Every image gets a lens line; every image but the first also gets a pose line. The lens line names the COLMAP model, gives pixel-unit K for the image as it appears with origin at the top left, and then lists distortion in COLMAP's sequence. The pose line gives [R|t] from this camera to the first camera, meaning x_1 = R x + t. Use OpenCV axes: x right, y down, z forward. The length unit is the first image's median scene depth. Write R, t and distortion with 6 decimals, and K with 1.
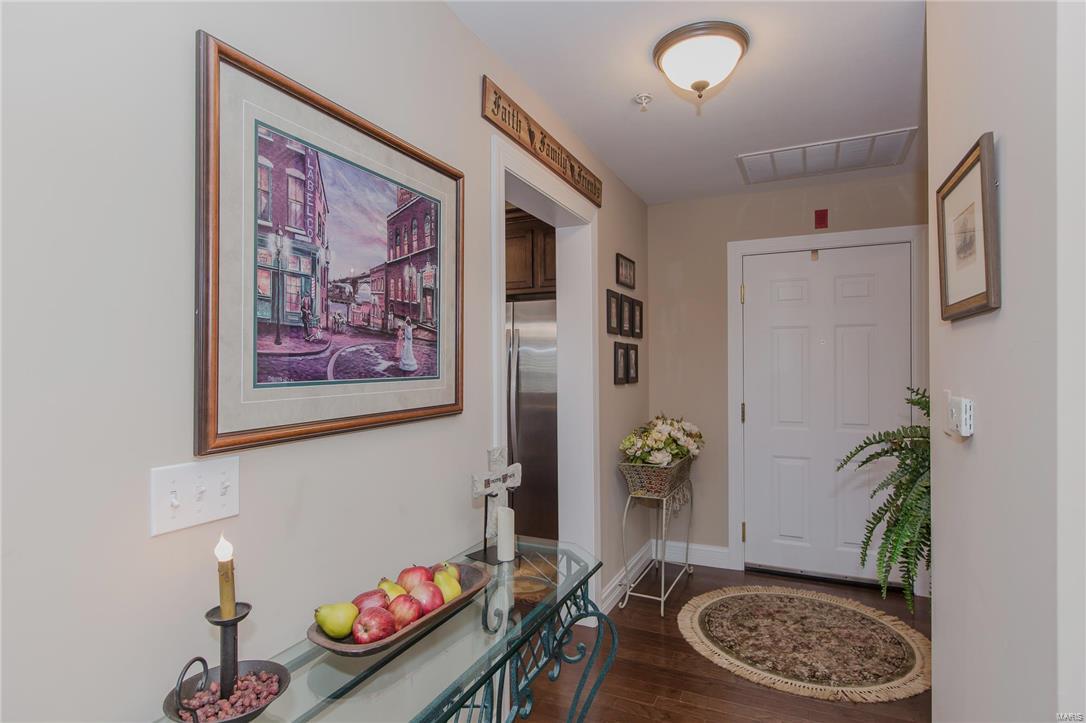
lens RADIAL K [[561.0, 0, 551.4], [0, 561.0, 362.7], [0, 0, 1]] dist [-0.005484, -0.003125]
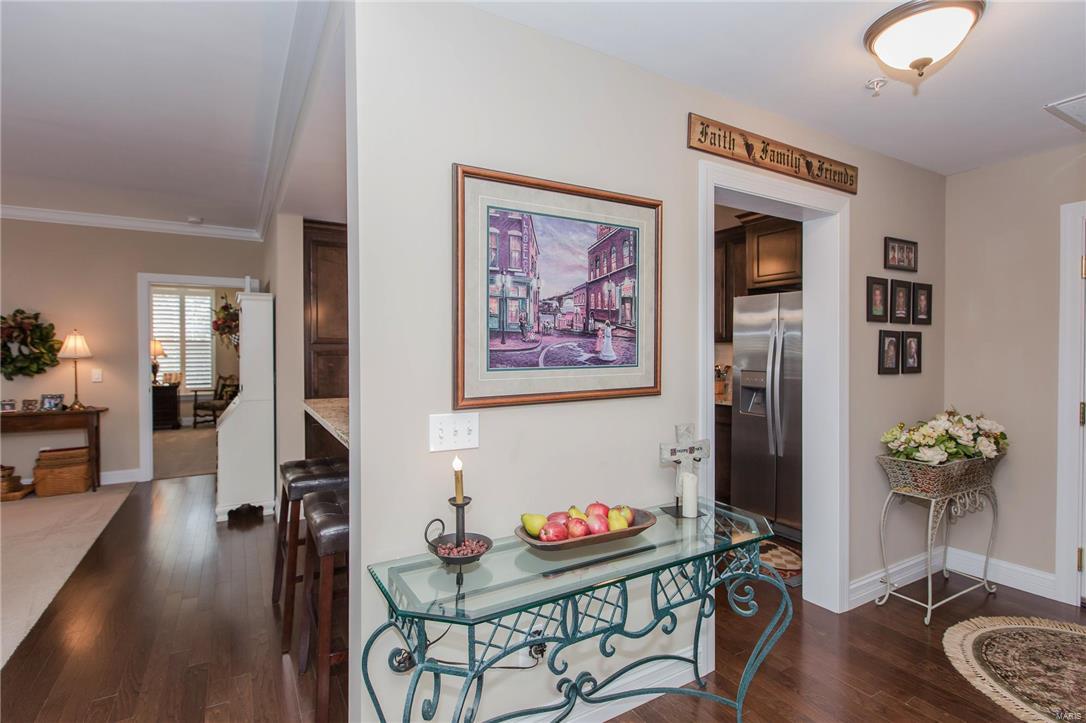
lens RADIAL K [[522.0, 0, 557.7], [0, 522.0, 353.3], [0, 0, 1]] dist [-0.015503, 0.000767]
pose [[0.835001, 0.006775, -0.550207, 0.292207], [-0.000483, 0.999933, 0.011579, -0.015180], [0.550249, -0.009402, 0.834948, -0.093935]]
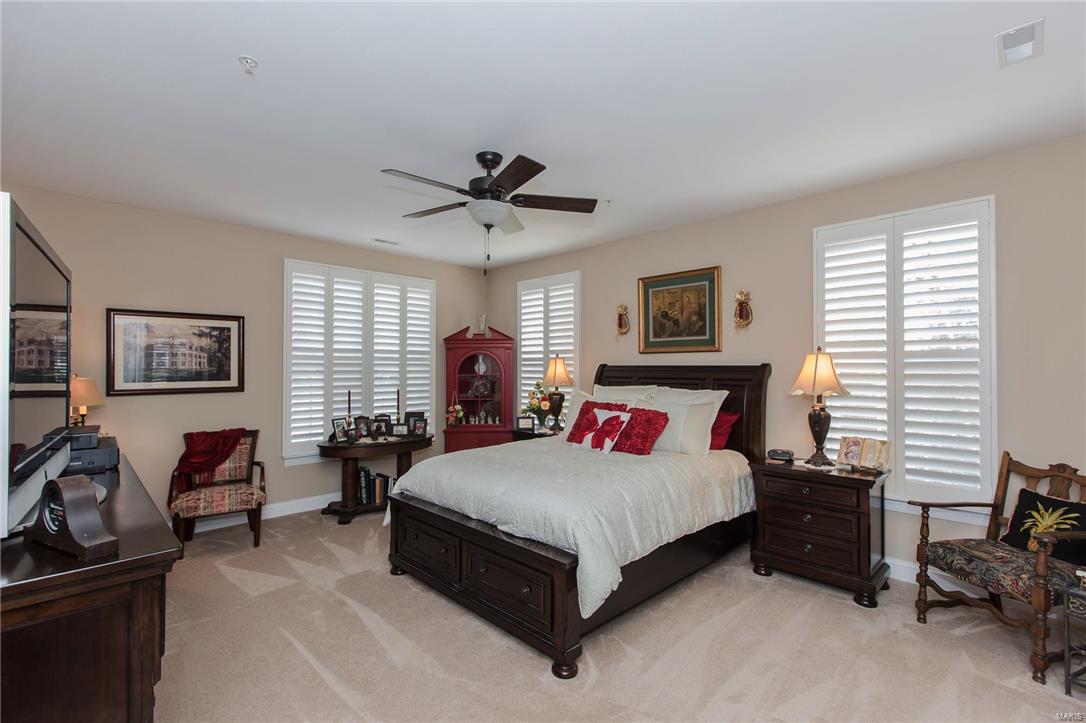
lens RADIAL K [[491.0, 0, 538.8], [0, 491.0, 364.2], [0, 0, 1]] dist [0.009059, -0.003803]
pose [[-0.337192, 0.001925, -0.941434, -1.776977], [0.008376, 0.999964, -0.000955, -0.033631], [0.941399, -0.008208, -0.337196, 0.795106]]
